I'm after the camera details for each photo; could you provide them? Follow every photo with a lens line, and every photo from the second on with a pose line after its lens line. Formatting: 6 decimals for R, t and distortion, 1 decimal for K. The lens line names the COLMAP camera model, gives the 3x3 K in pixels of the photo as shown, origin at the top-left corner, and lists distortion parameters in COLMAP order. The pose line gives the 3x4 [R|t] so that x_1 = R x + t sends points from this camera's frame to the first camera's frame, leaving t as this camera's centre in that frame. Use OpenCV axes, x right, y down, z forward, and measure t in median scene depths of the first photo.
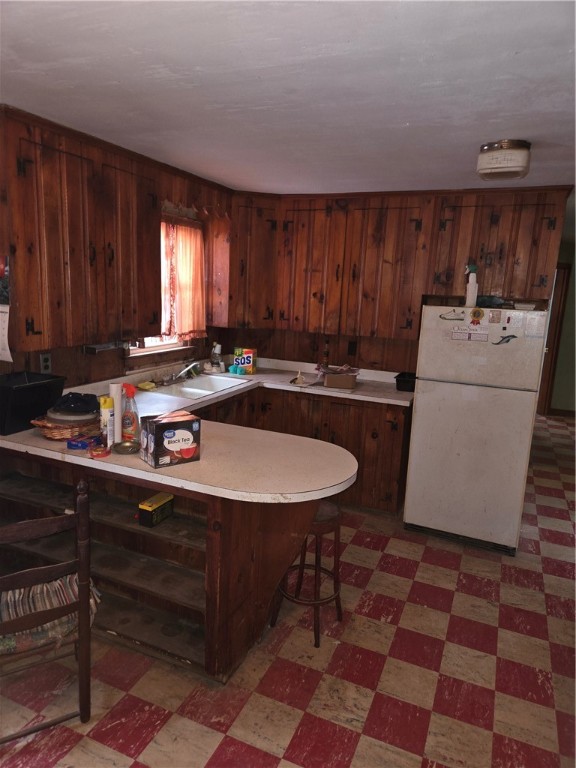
lens RADIAL K [[514.4, 0, 288.3], [0, 514.4, 383.9], [0, 0, 1]] dist [-0.011253, -0.009739]
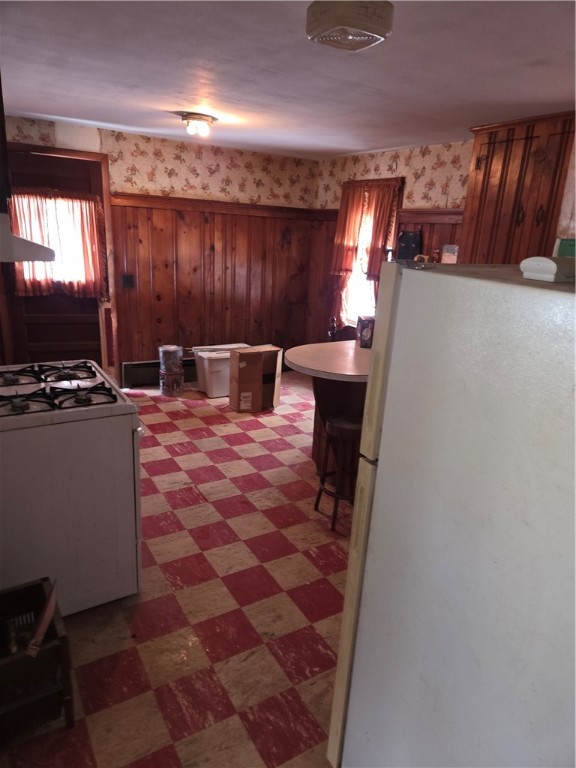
lens RADIAL K [[514.4, 0, 288.5], [0, 514.4, 385.7], [0, 0, 1]] dist [-0.011253, -0.009739]
pose [[-0.579973, 0.165628, -0.797621, 1.177613], [-0.250217, 0.895565, 0.367907, -0.258135], [0.775257, 0.412954, -0.477960, 1.551930]]
